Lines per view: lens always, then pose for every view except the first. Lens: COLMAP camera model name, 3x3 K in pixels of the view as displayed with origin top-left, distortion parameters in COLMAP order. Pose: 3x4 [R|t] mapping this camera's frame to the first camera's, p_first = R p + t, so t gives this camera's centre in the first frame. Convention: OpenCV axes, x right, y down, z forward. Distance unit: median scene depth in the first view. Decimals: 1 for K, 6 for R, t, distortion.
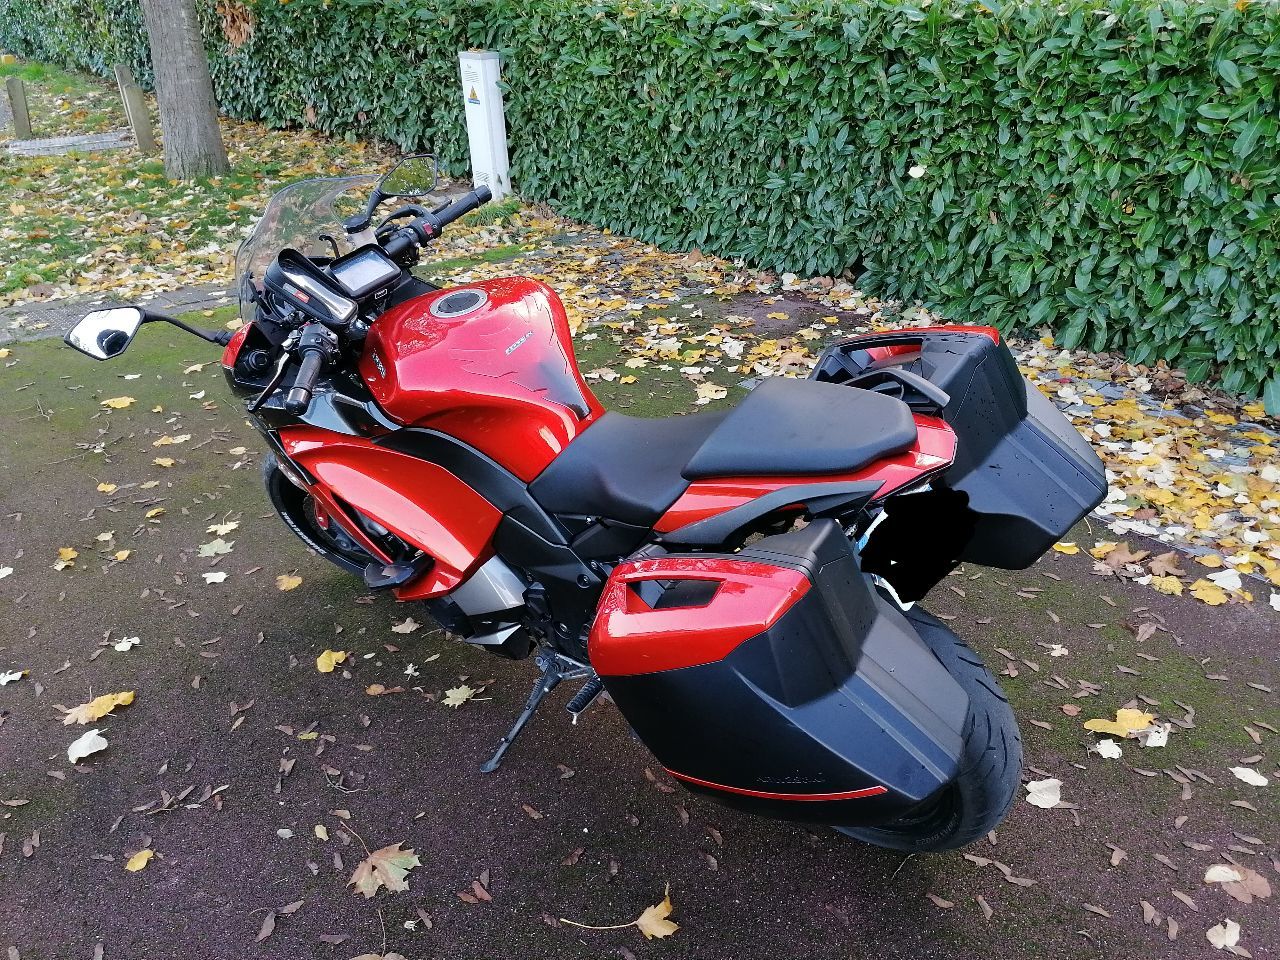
lens RADIAL K [[966.5, 0, 645.1], [0, 966.5, 475.8], [0, 0, 1]] dist [0.102858, -0.115848]
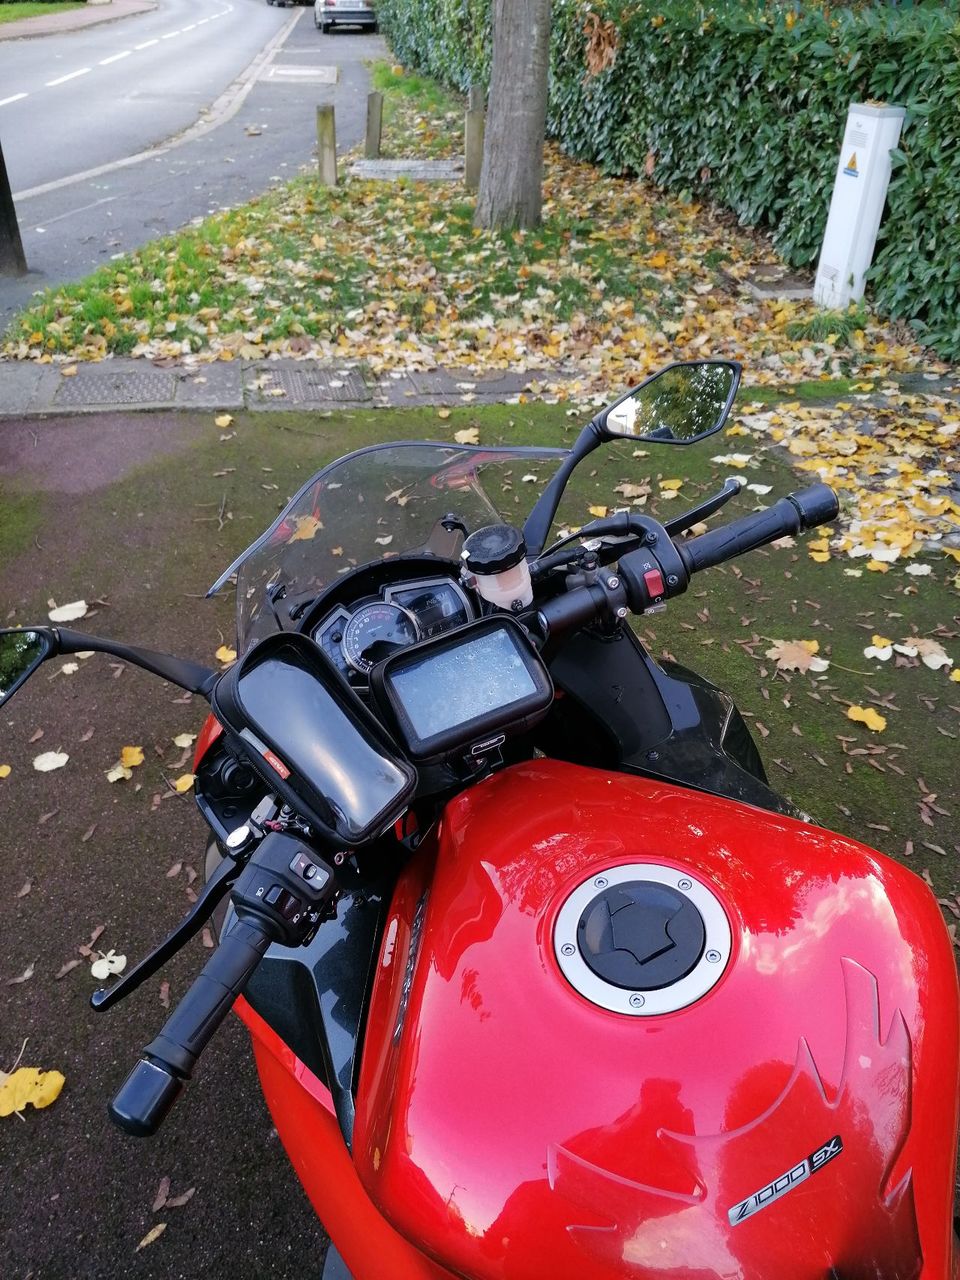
lens RADIAL K [[966.5, 0, 480.0], [0, 966.5, 640.0], [0, 0, 1]] dist [0.102858, -0.115848]
pose [[0.881037, 0.292646, -0.371662, -0.037023], [-0.252680, 0.955337, 0.153245, -0.080482], [0.399909, -0.041103, 0.915633, 0.171580]]
